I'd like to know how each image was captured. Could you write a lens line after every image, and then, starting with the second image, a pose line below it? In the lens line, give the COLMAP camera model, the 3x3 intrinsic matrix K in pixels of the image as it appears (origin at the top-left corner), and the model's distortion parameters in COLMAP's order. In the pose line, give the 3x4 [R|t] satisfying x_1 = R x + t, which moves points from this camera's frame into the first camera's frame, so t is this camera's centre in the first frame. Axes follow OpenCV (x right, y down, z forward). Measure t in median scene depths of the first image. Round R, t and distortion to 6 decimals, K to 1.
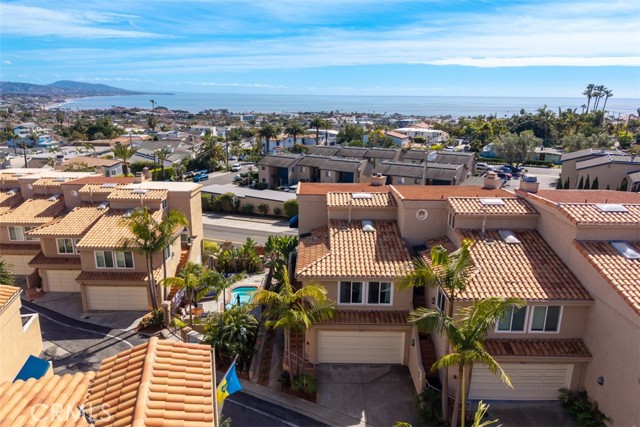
lens RADIAL K [[433.6, 0, 320.0], [0, 433.6, 213.5], [0, 0, 1]] dist [0.052078, -0.060998]
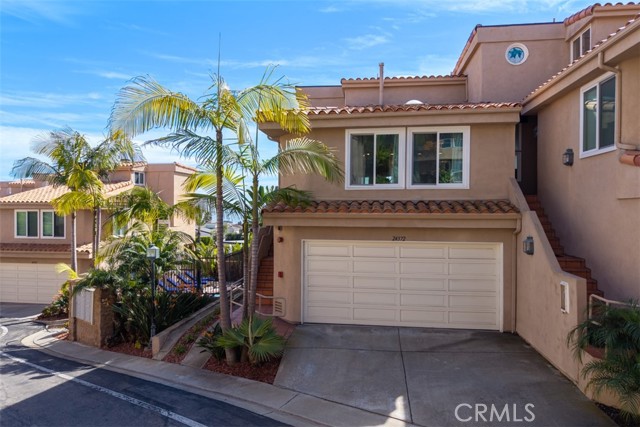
lens RADIAL K [[433.6, 0, 320.0], [0, 433.6, 213.5], [0, 0, 1]] dist [0.052078, -0.060998]
pose [[0.992062, -0.005326, -0.125641, 0.064078], [-0.025846, 0.969137, -0.245166, 0.314070], [0.123069, 0.246467, 0.961305, 0.500540]]
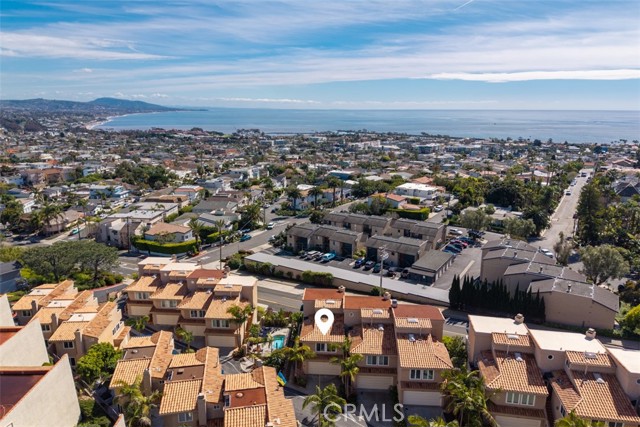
lens RADIAL K [[433.6, 0, 320.0], [0, 433.6, 213.5], [0, 0, 1]] dist [0.052078, -0.060998]
pose [[0.997847, 0.008838, -0.064985, 0.206344], [-0.010839, 0.999476, -0.030502, -0.487029], [0.064682, 0.031141, 0.997420, -1.475198]]
